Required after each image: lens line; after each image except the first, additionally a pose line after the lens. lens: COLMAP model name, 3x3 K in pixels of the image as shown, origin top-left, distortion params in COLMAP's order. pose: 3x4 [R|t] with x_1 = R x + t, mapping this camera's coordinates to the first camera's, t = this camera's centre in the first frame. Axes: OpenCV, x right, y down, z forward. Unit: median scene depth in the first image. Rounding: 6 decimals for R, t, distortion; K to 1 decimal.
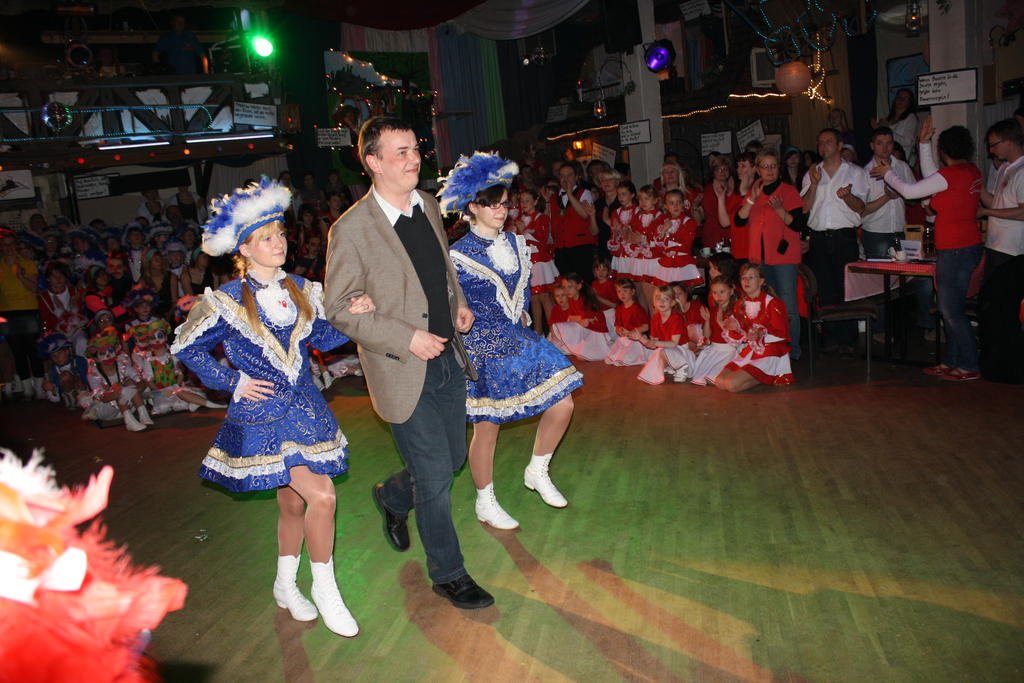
lens RADIAL K [[870.0, 0, 514.3], [0, 870.0, 338.1], [0, 0, 1]] dist [-0.158766, 0.153265]
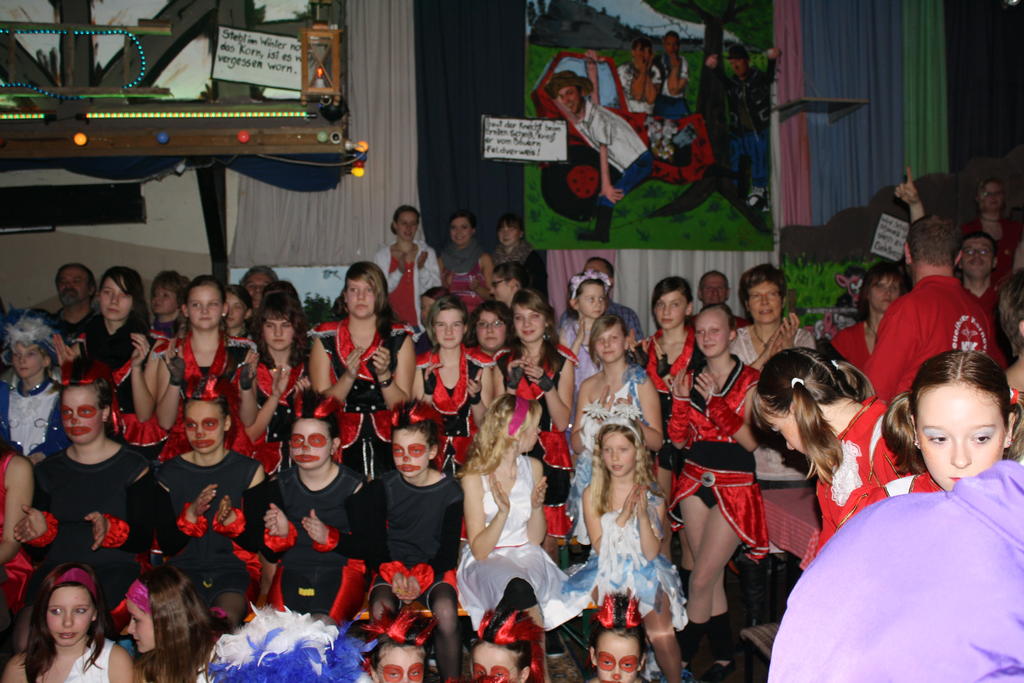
lens RADIAL K [[1082.2, 0, 515.7], [0, 1082.2, 338.7], [0, 0, 1]] dist [-0.124795, 0.162411]
pose [[0.909254, 0.102130, -0.403519, 0.025565], [-0.138908, 0.988308, -0.062863, -0.117989], [0.392381, 0.113210, 0.912809, 0.610477]]
